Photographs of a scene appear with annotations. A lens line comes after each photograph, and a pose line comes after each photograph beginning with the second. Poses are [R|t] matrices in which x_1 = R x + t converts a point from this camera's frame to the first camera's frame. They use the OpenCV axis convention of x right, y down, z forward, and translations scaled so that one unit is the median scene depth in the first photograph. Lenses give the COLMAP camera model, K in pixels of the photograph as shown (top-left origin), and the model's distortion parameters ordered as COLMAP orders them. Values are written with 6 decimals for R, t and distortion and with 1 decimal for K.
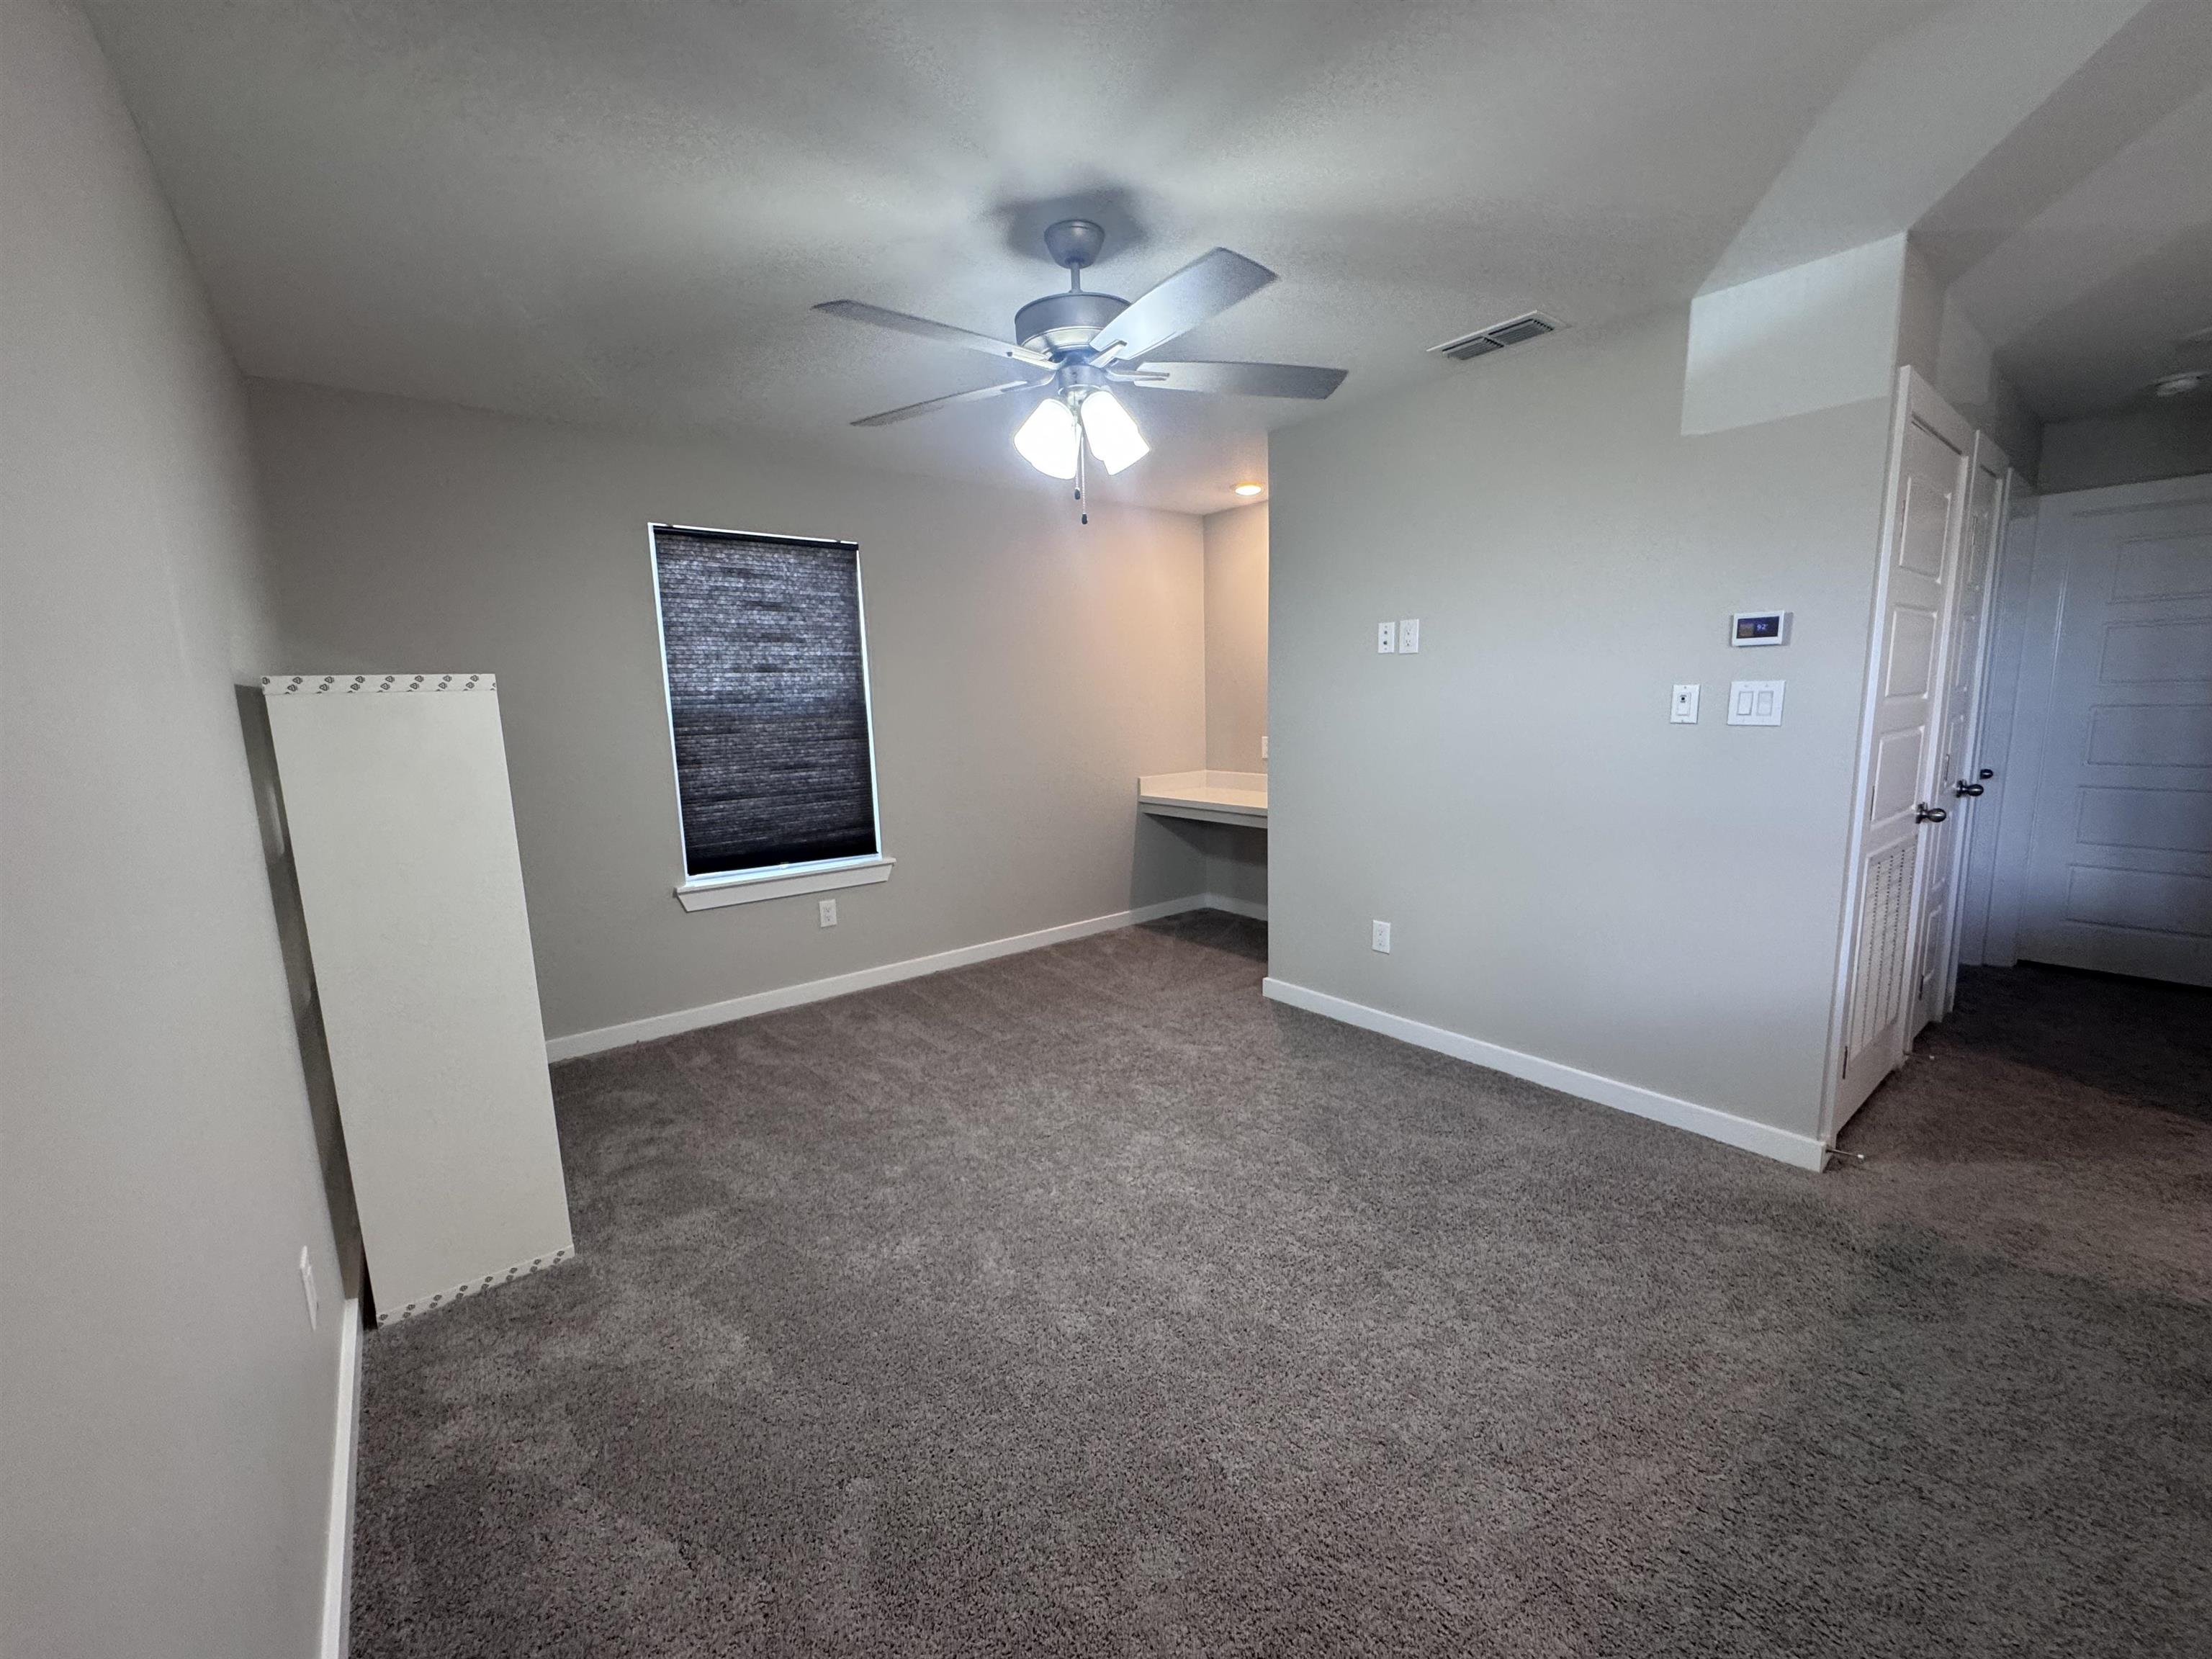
lens RADIAL K [[884.5, 0, 1102.5], [0, 884.5, 834.2], [0, 0, 1]] dist [-0.003306, -0.000025]
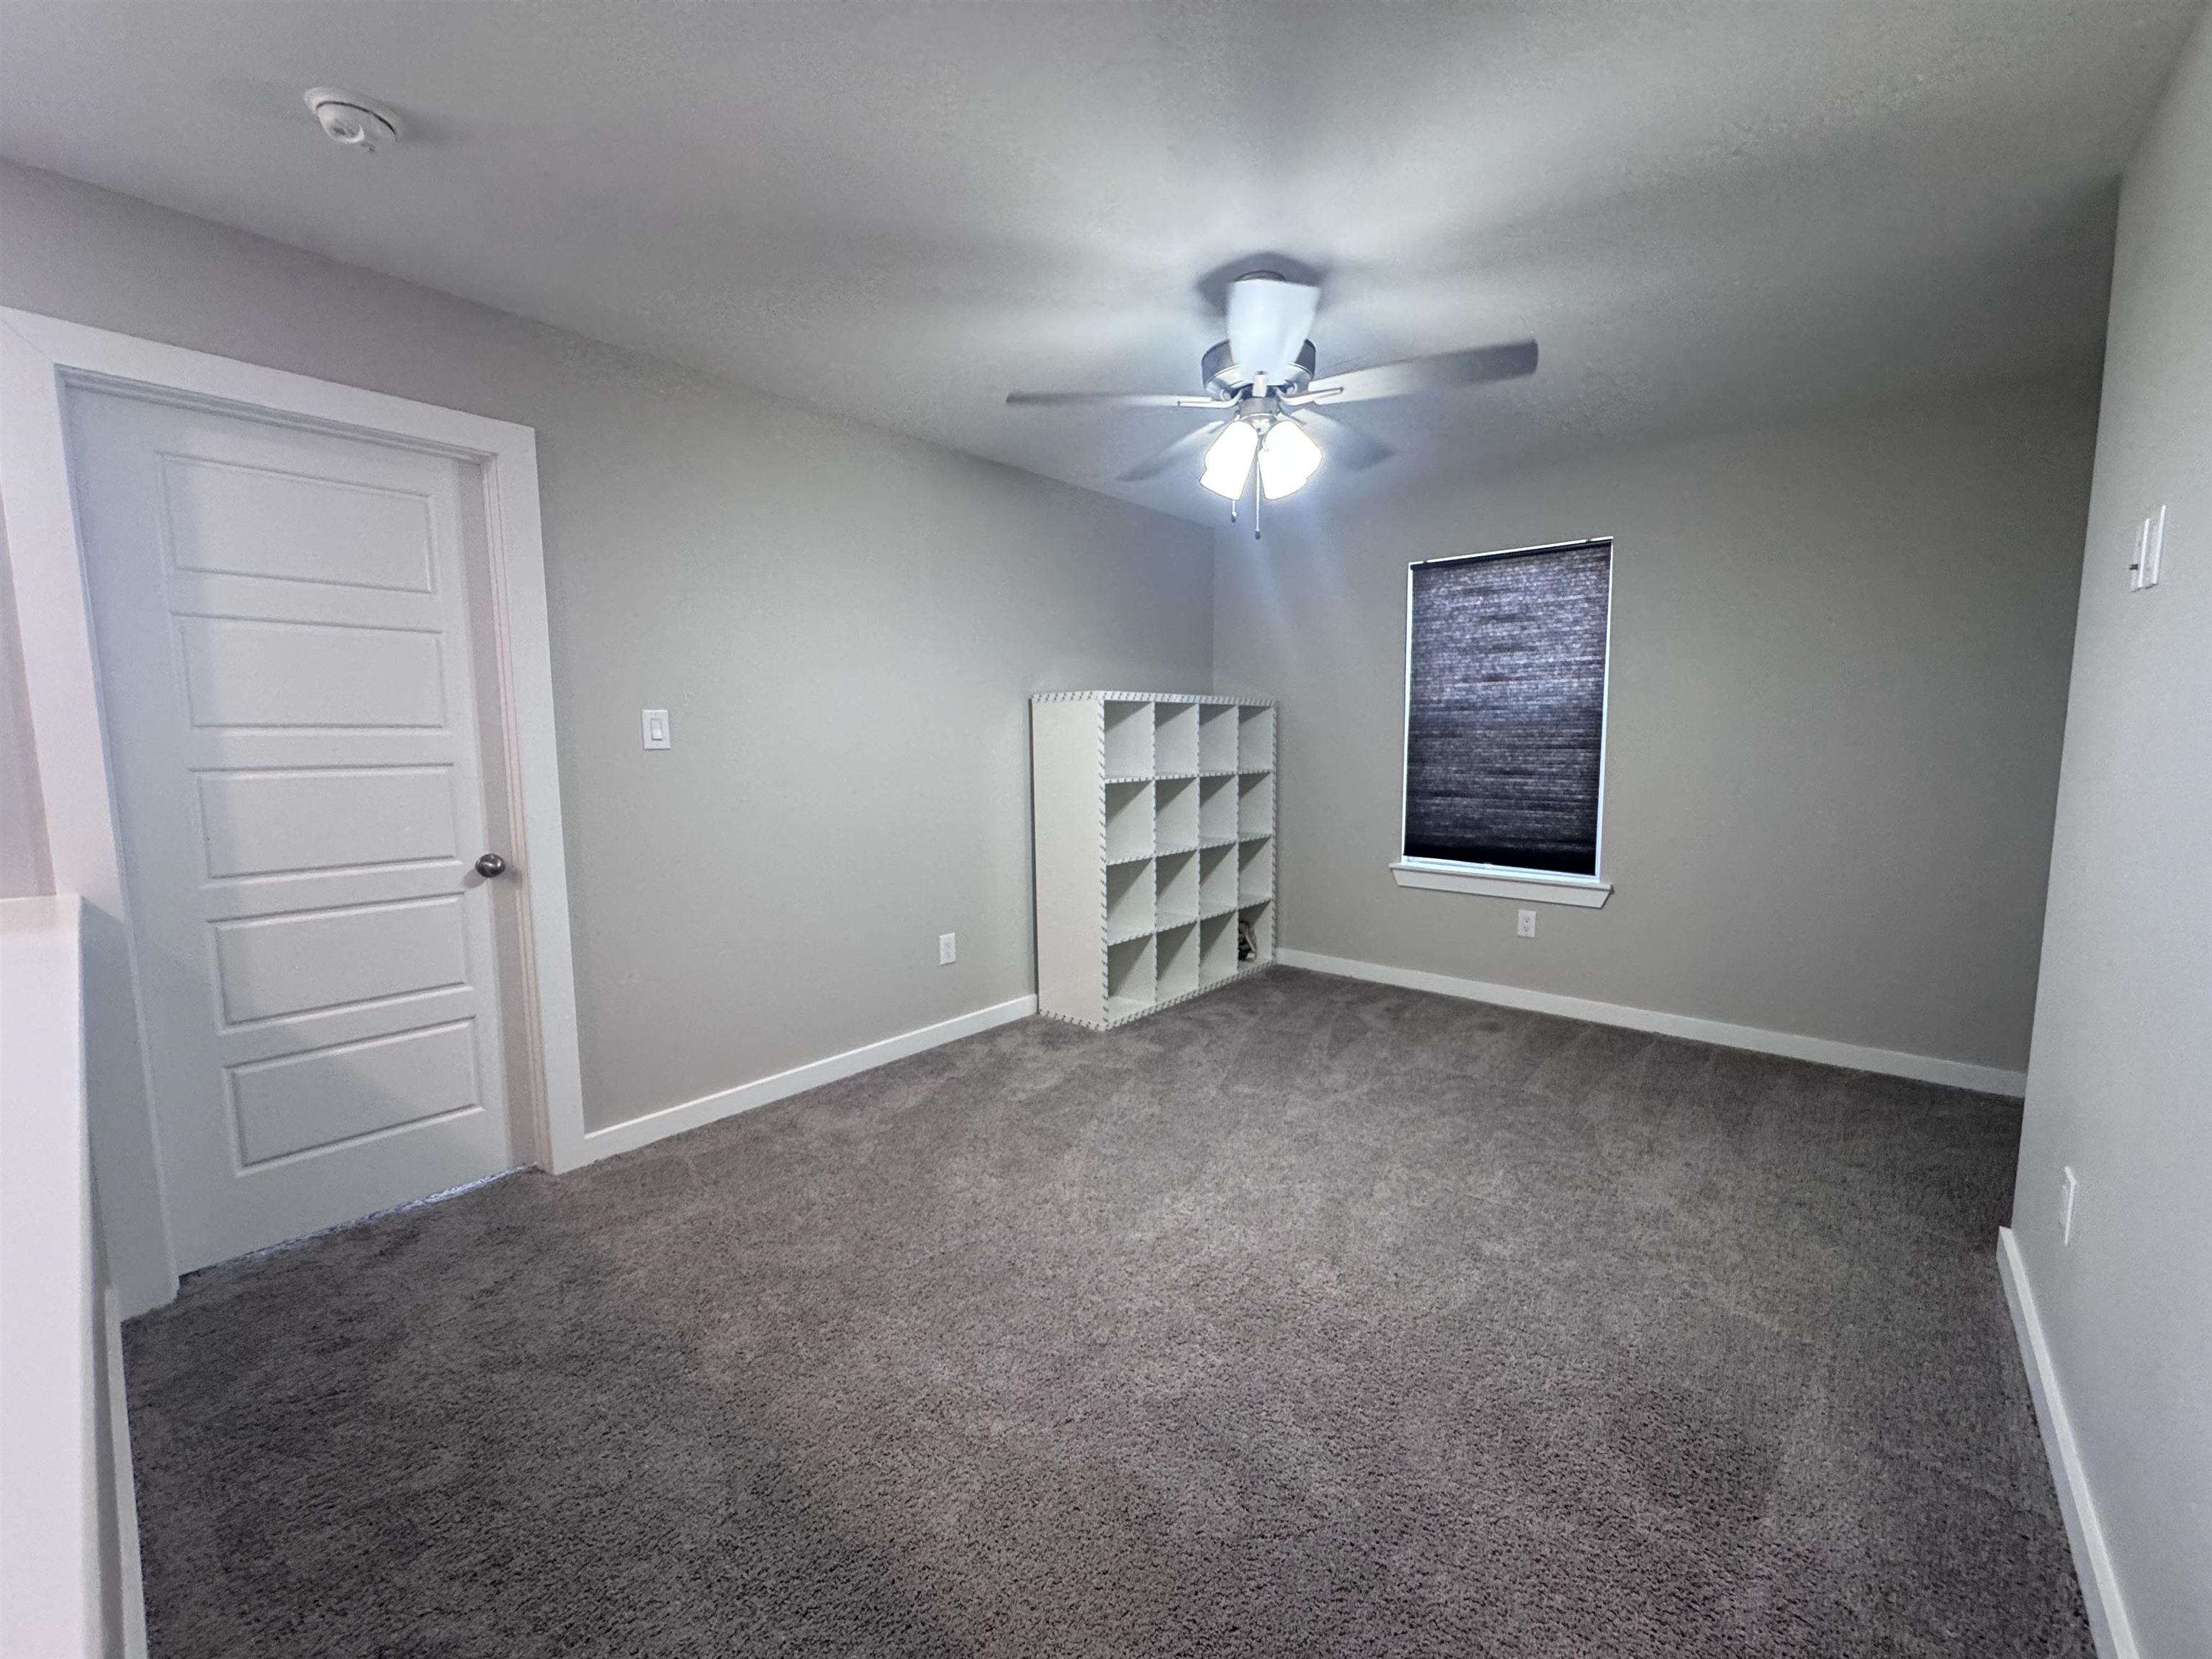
lens RADIAL K [[884.5, 0, 1102.5], [0, 884.5, 834.2], [0, 0, 1]] dist [-0.003306, -0.000025]
pose [[0.180107, 0.132066, -0.974741, 0.595717], [-0.150981, 0.982915, 0.105276, -0.044067], [0.971991, 0.128207, 0.196969, 0.360428]]
